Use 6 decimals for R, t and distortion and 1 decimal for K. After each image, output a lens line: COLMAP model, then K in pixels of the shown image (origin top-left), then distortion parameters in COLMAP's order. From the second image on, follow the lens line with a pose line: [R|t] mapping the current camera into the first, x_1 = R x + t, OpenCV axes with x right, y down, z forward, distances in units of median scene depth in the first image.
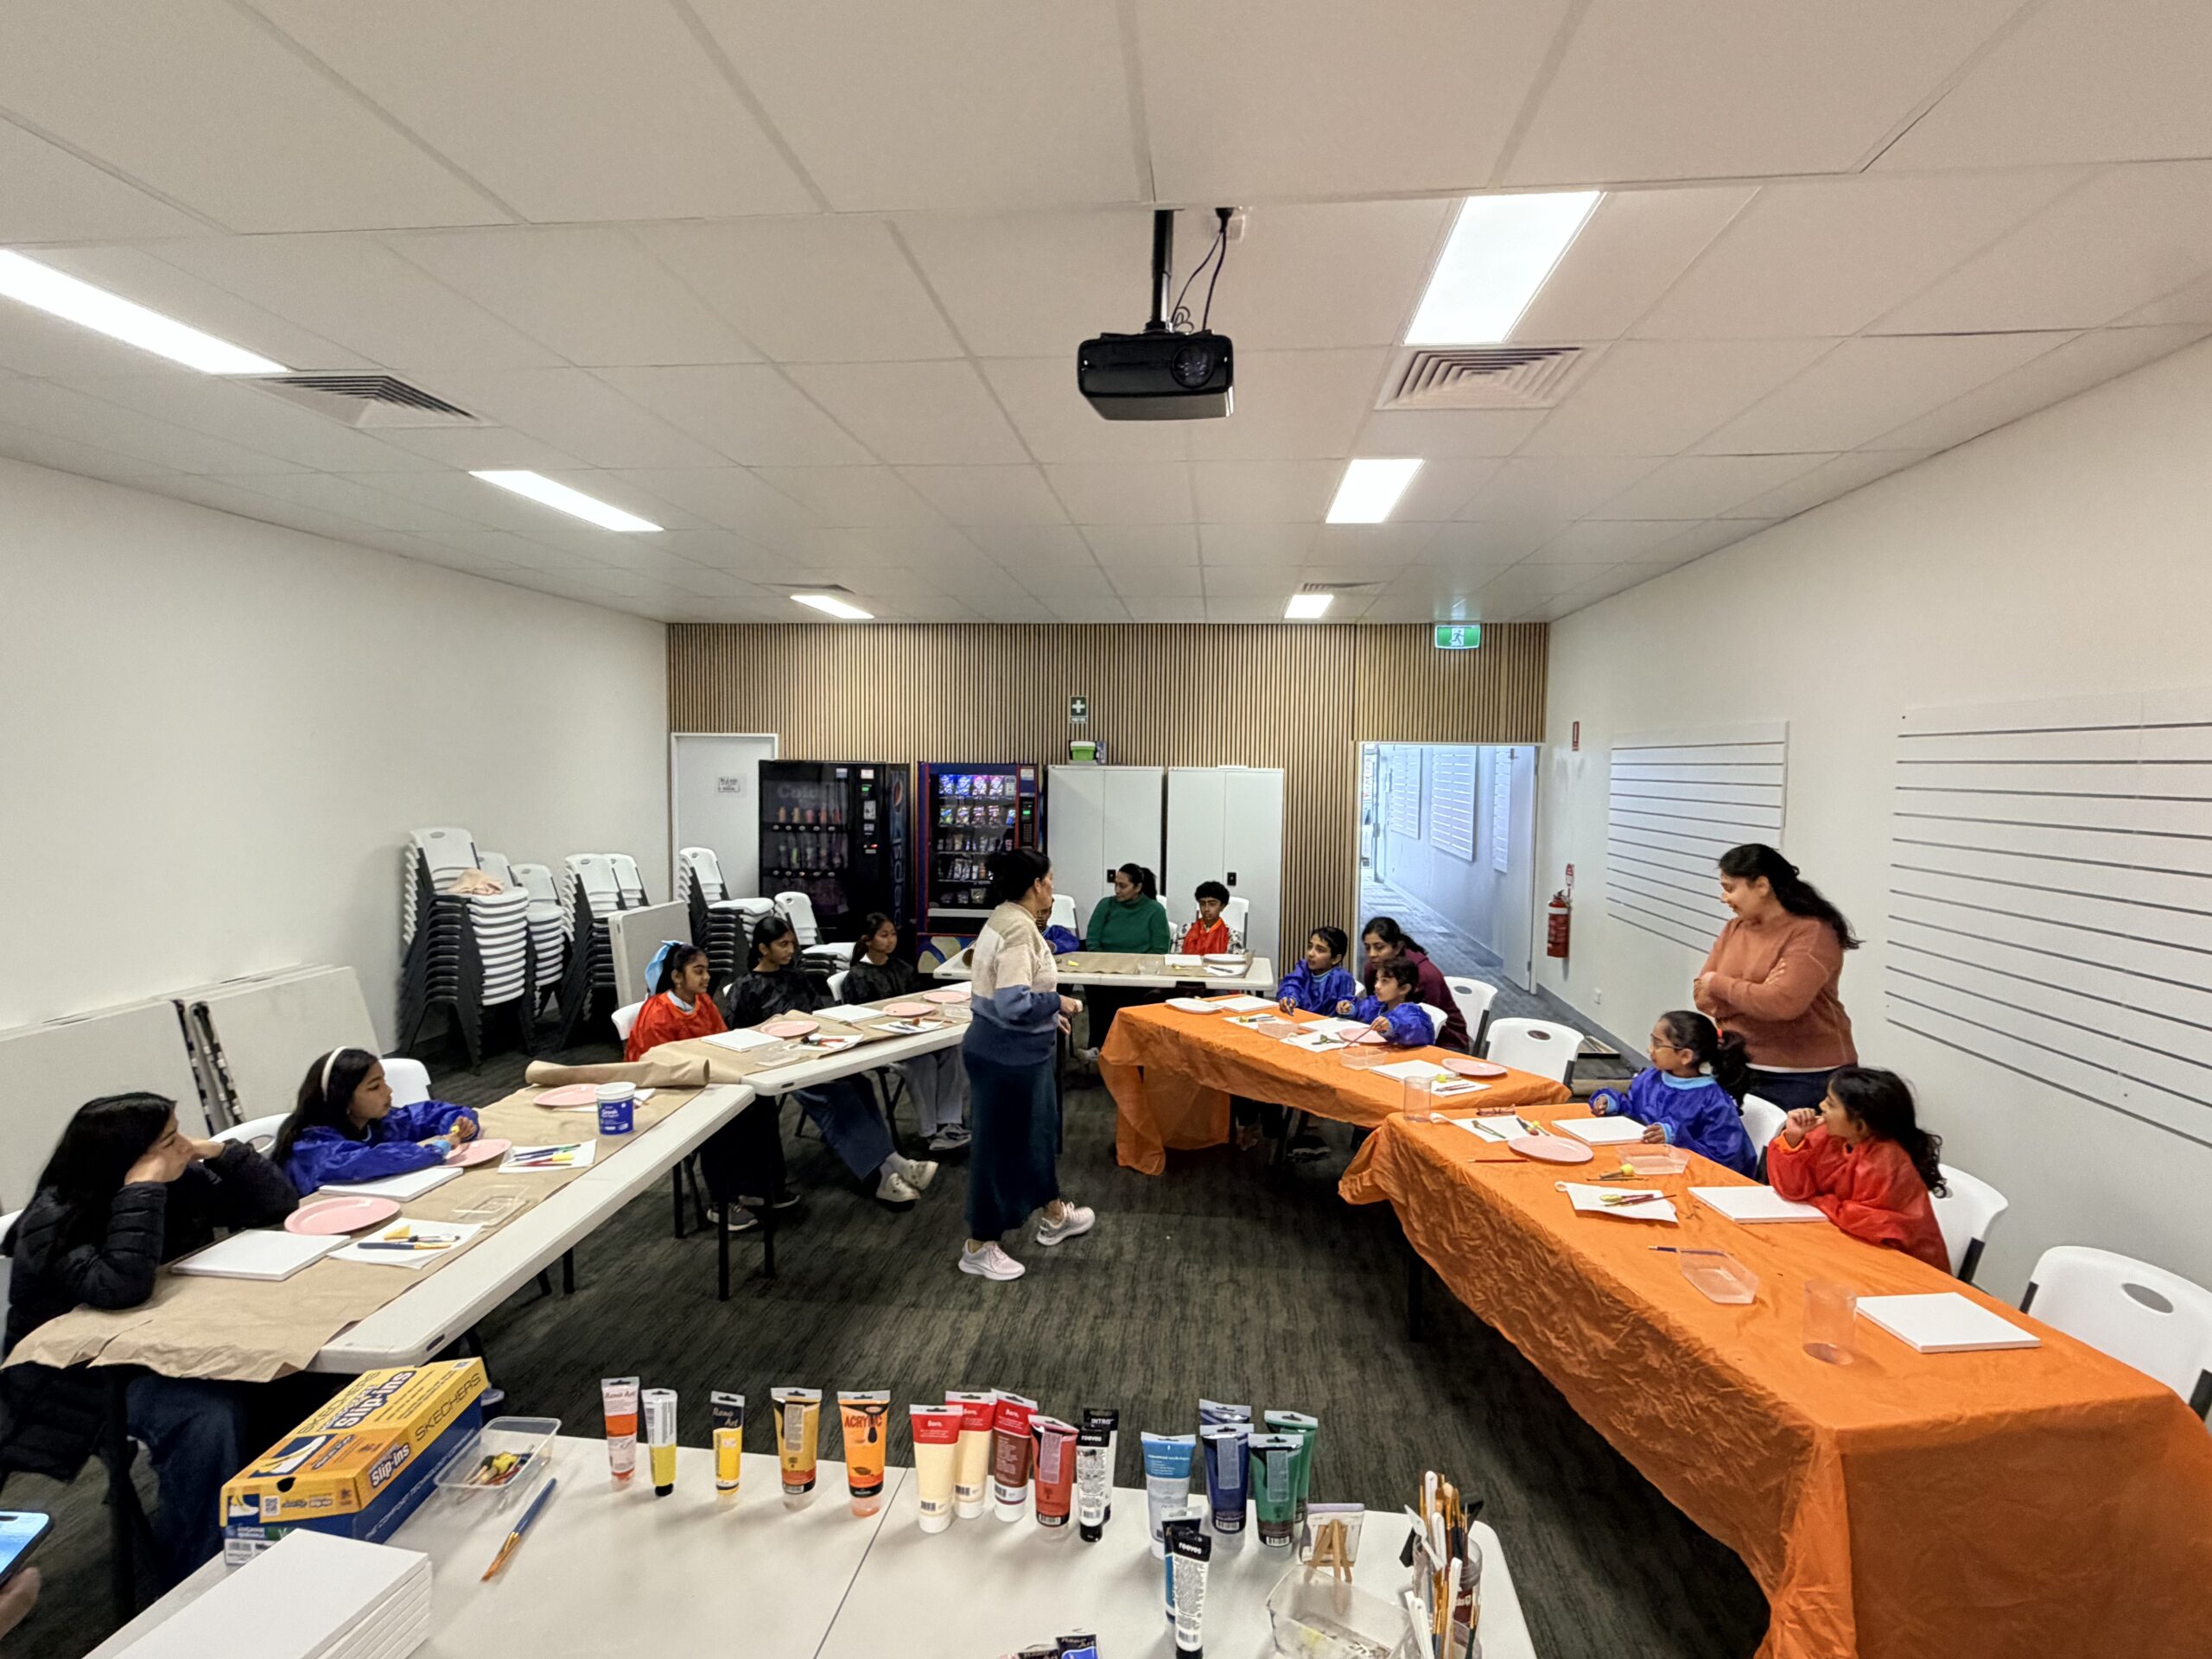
lens RADIAL K [[1138.1, 0, 1100.2], [0, 1138.1, 833.8], [0, 0, 1]] dist [-0.001672, -0.000742]
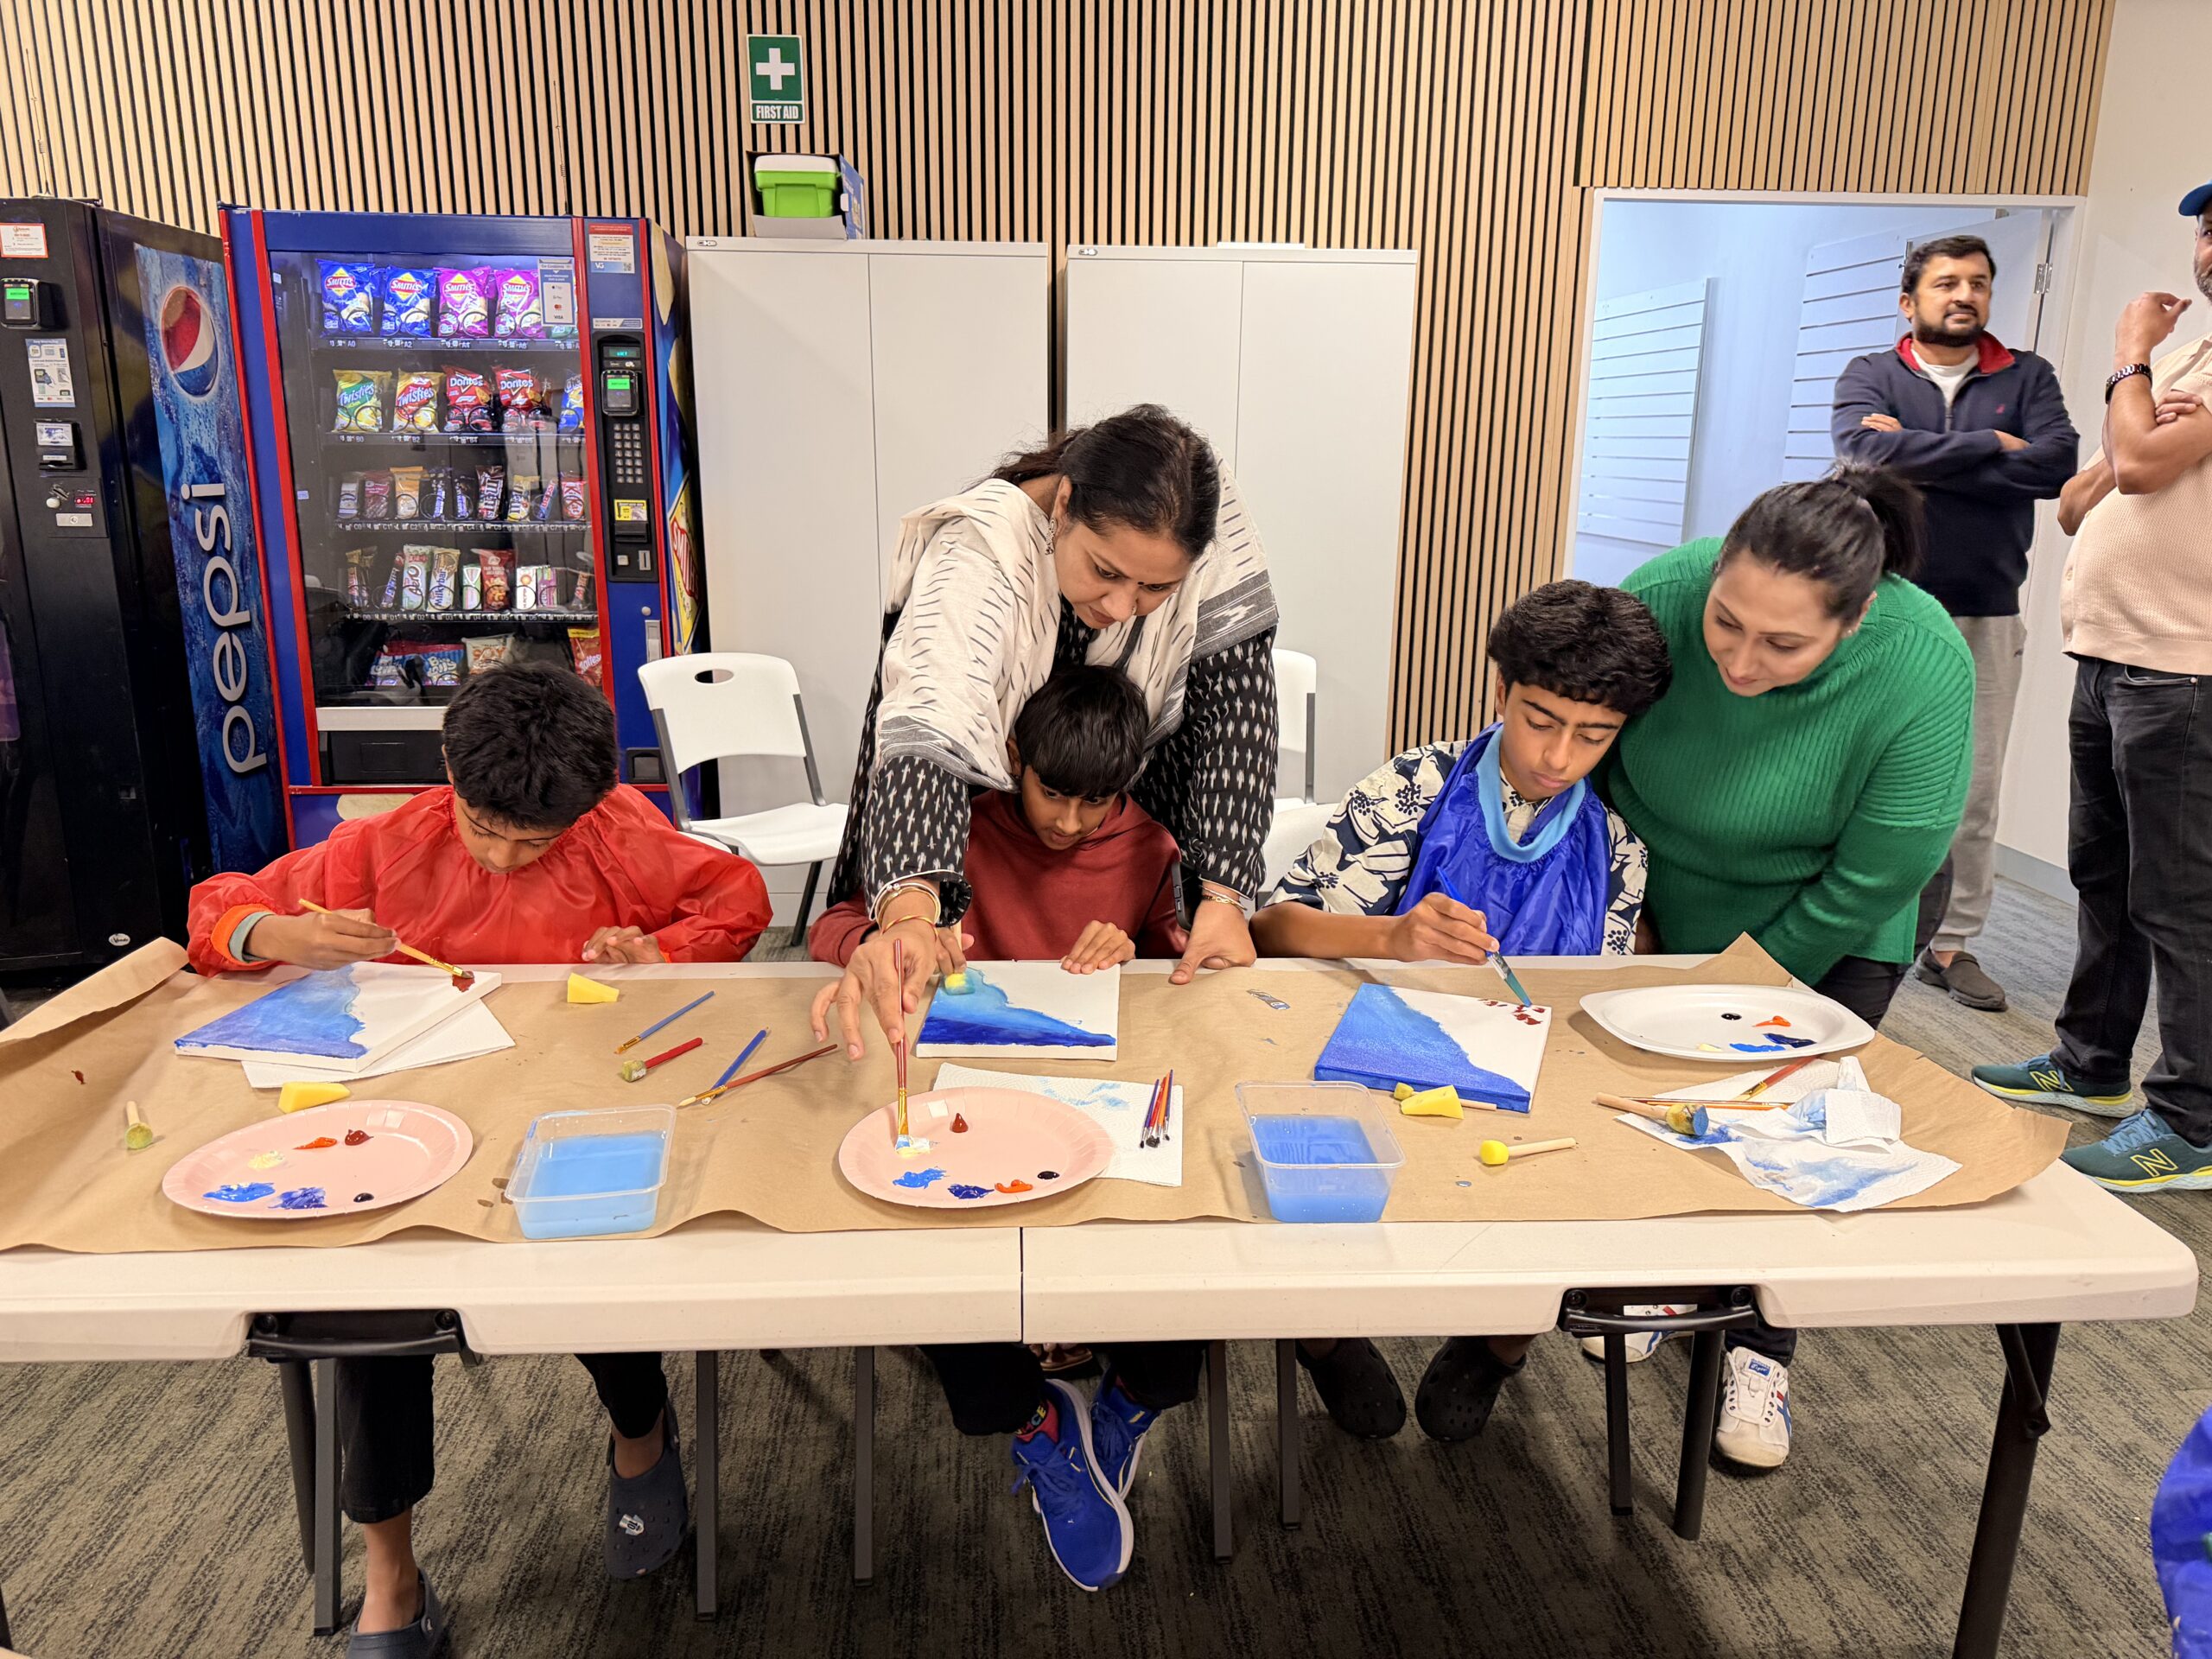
lens RADIAL K [[1642.6, 0, 1106.0], [0, 1642.6, 829.5], [0, 0, 1]] dist [0.003134, 0.001238]
pose [[0.985628, -0.043185, 0.163315, -0.032329], [0.013520, 0.983836, 0.178560, 0.053589], [-0.168386, -0.173786, 0.970281, 1.319210]]
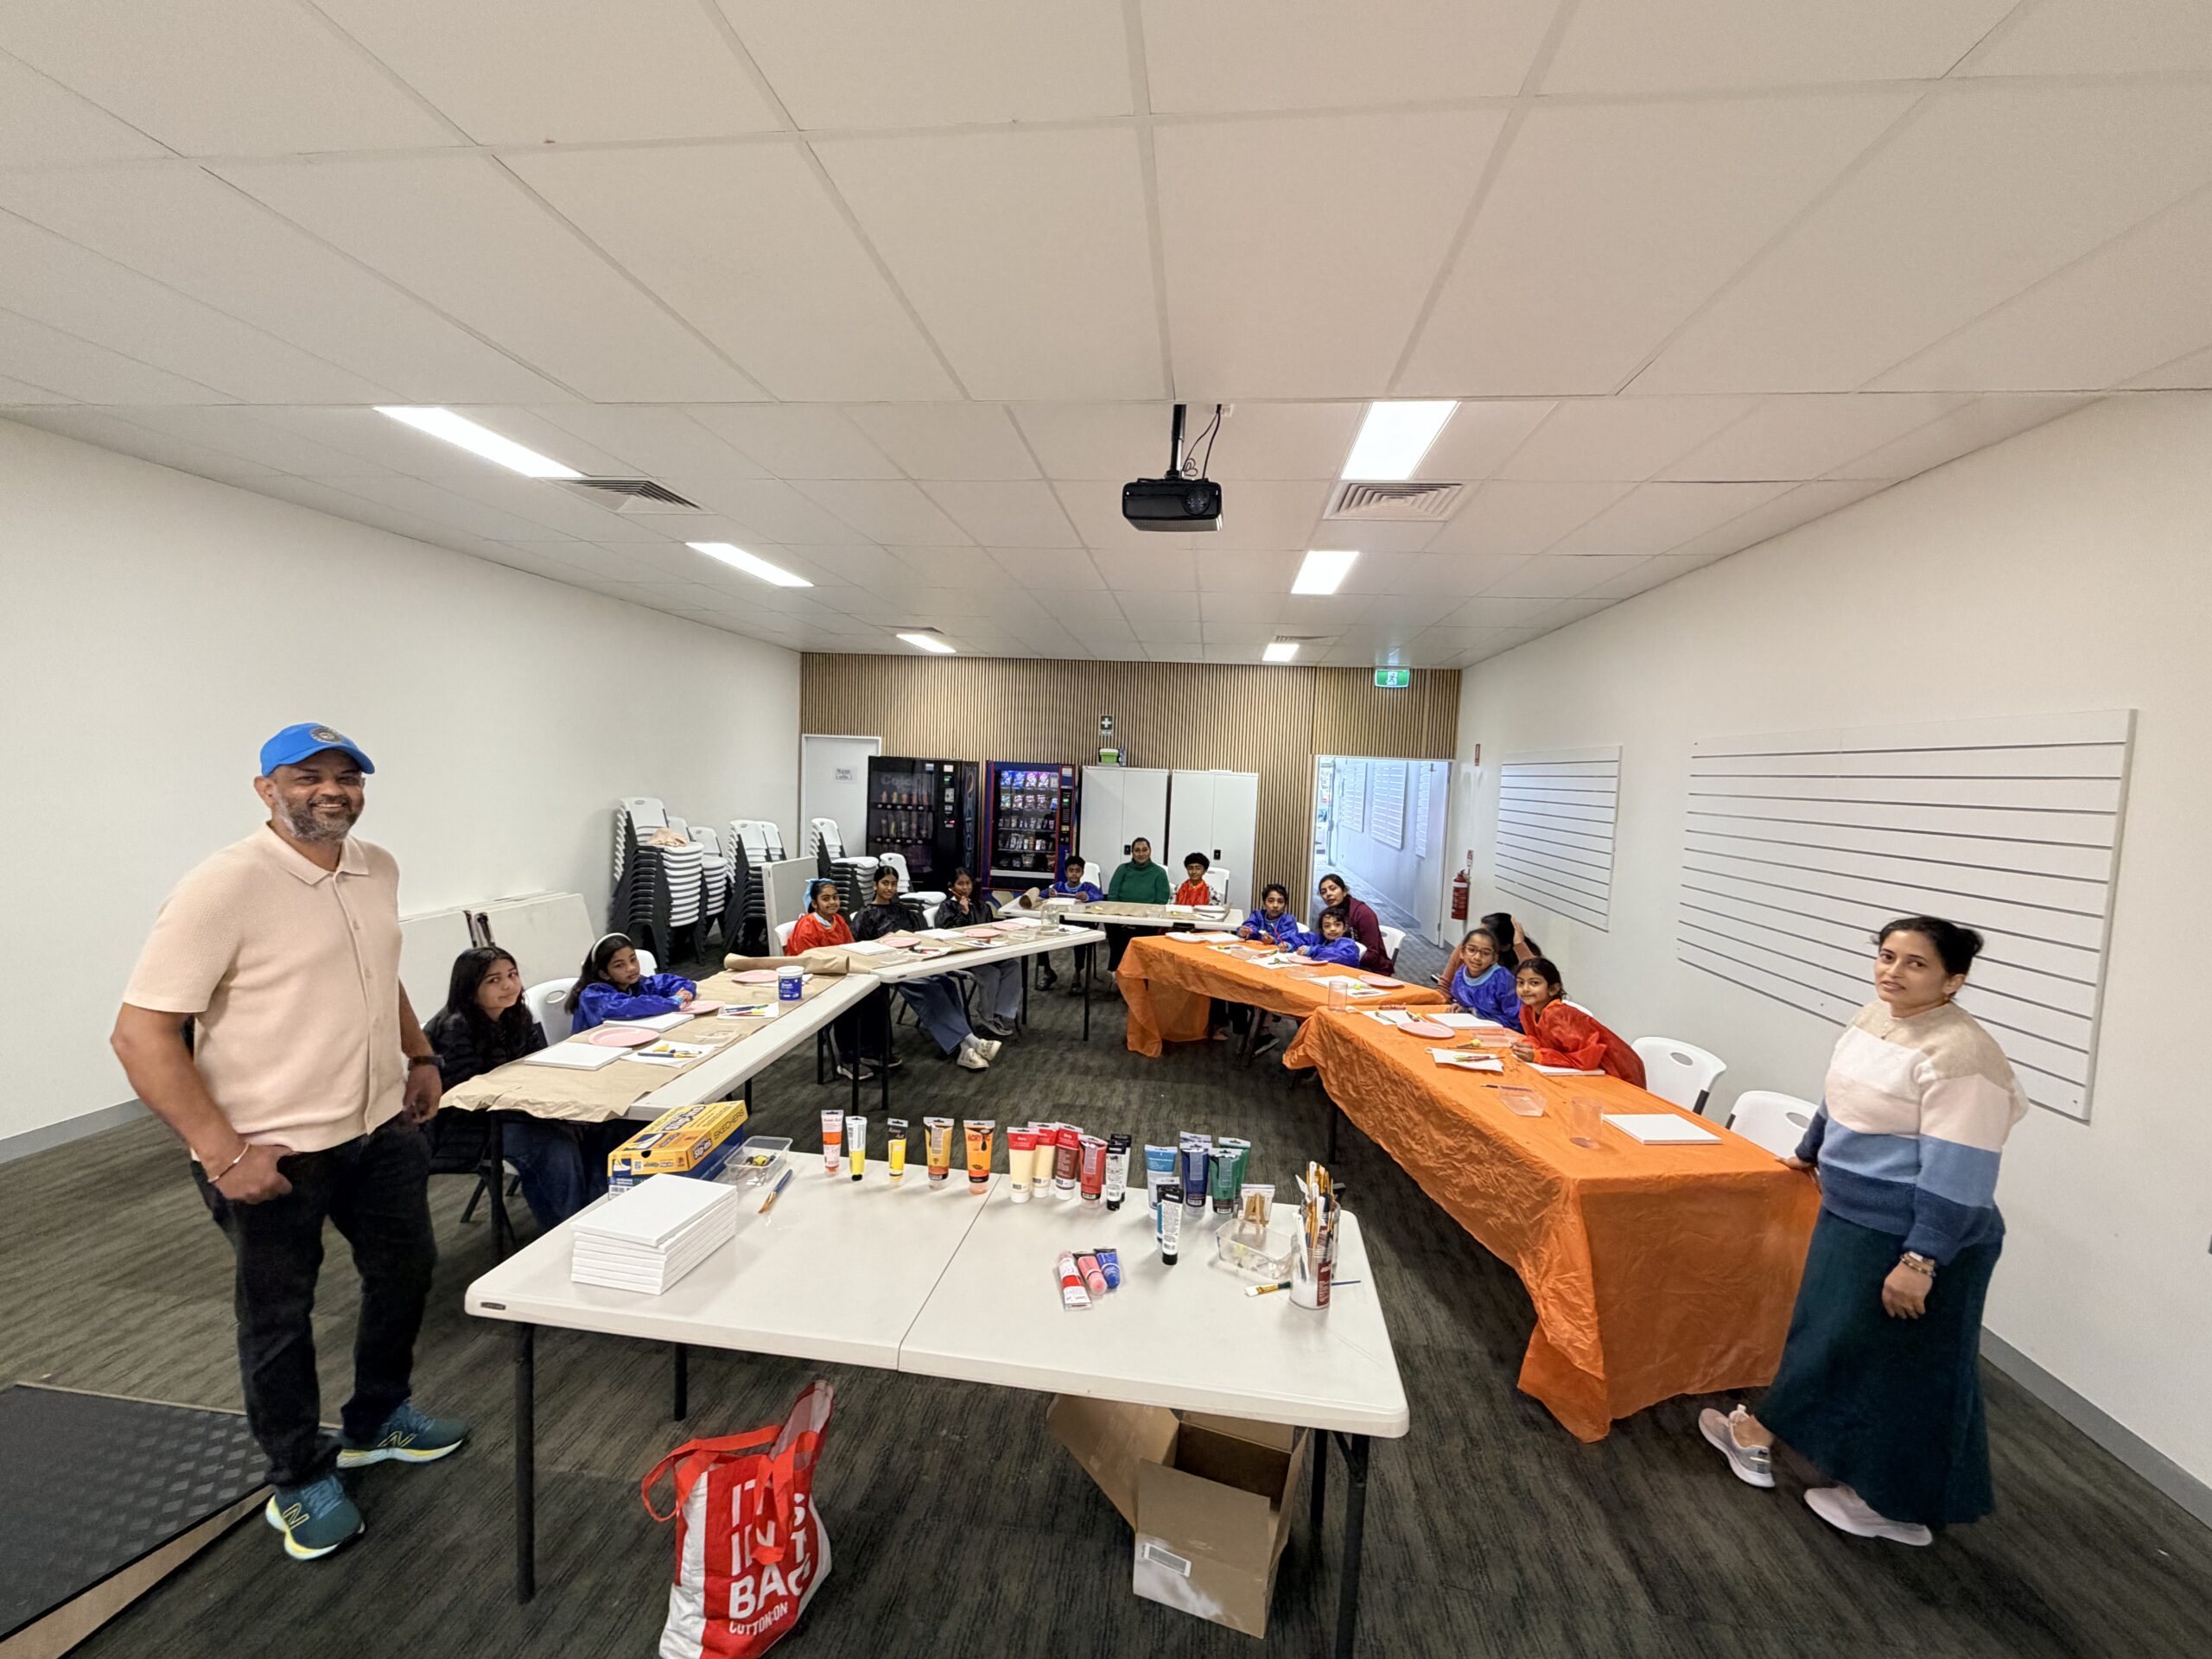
lens RADIAL K [[889.3, 0, 1104.1], [0, 889.3, 827.8], [0, 0, 1]] dist [0.001295, 0.000092]
pose [[0.999467, 0.029106, -0.014767, -0.007241], [-0.029053, 0.999571, 0.003815, 0.020208], [0.014871, -0.003384, 0.999884, -0.121740]]
